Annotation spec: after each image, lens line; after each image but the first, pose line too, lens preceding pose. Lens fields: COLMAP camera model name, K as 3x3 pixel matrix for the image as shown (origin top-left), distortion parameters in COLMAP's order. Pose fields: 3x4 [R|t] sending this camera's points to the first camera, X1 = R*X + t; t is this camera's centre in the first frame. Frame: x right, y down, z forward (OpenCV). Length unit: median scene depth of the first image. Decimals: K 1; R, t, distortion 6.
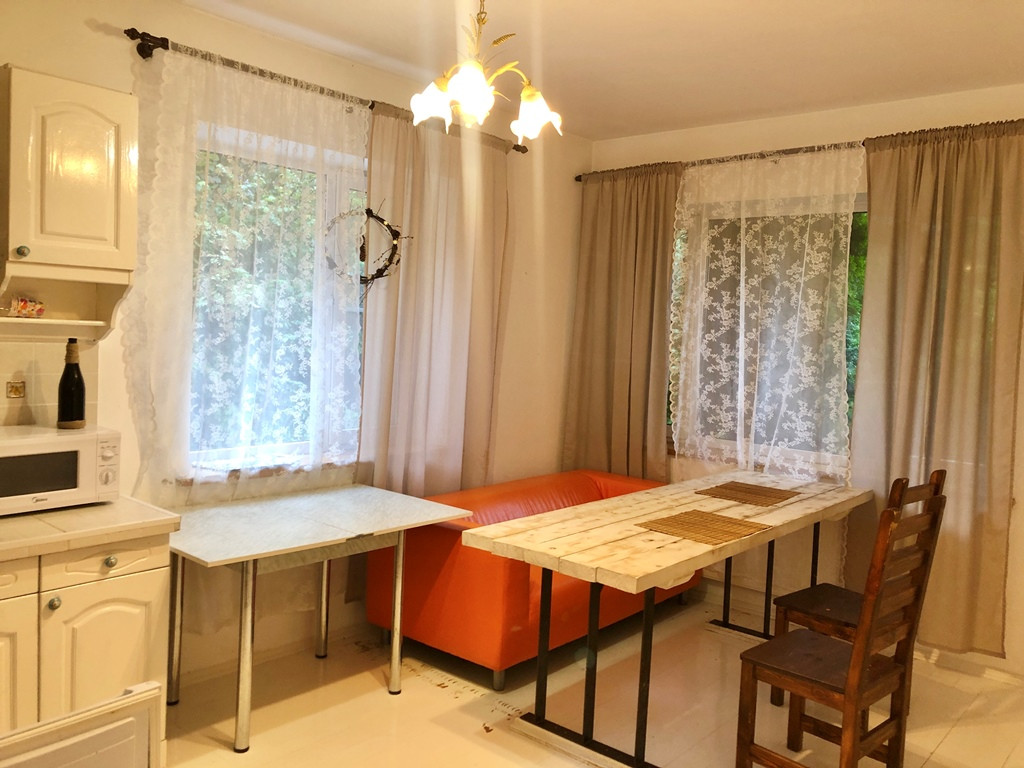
lens RADIAL K [[832.0, 0, 505.5], [0, 832.0, 381.7], [0, 0, 1]] dist [0.073719, -0.140415]
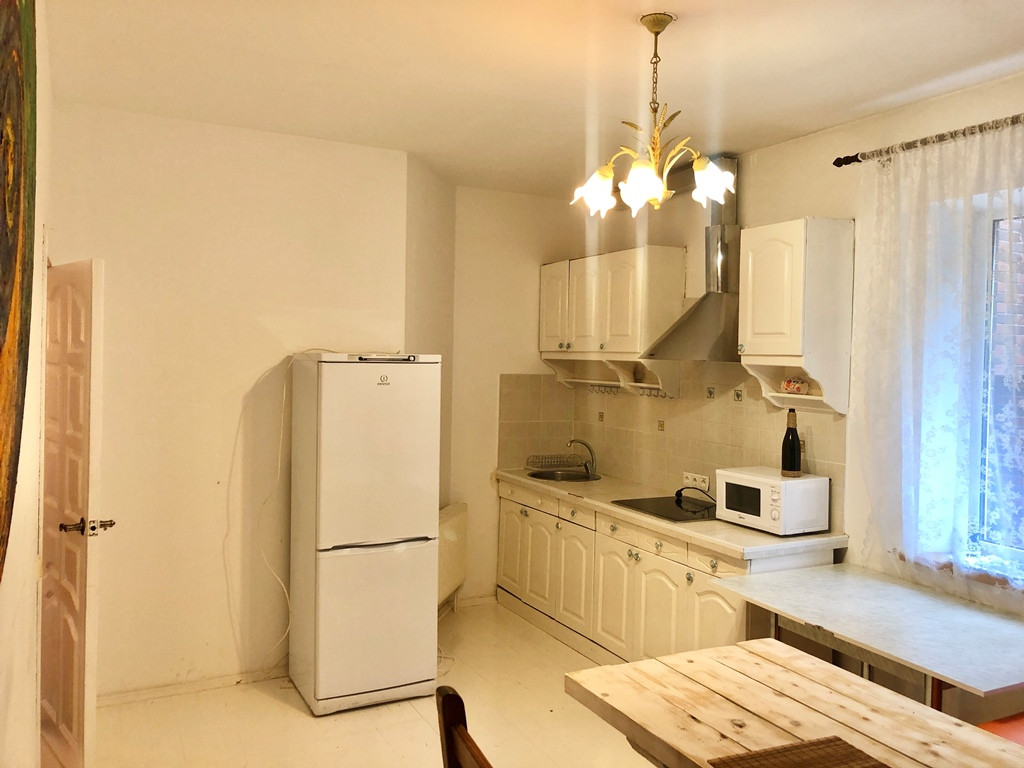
lens RADIAL K [[835.6, 0, 510.7], [0, 835.6, 379.1], [0, 0, 1]] dist [0.010741, 0.009581]
pose [[-0.369642, -0.023594, -0.928874, 0.597600], [-0.101235, 0.994749, 0.015019, -0.049873], [0.923643, 0.099587, -0.370090, 0.727042]]
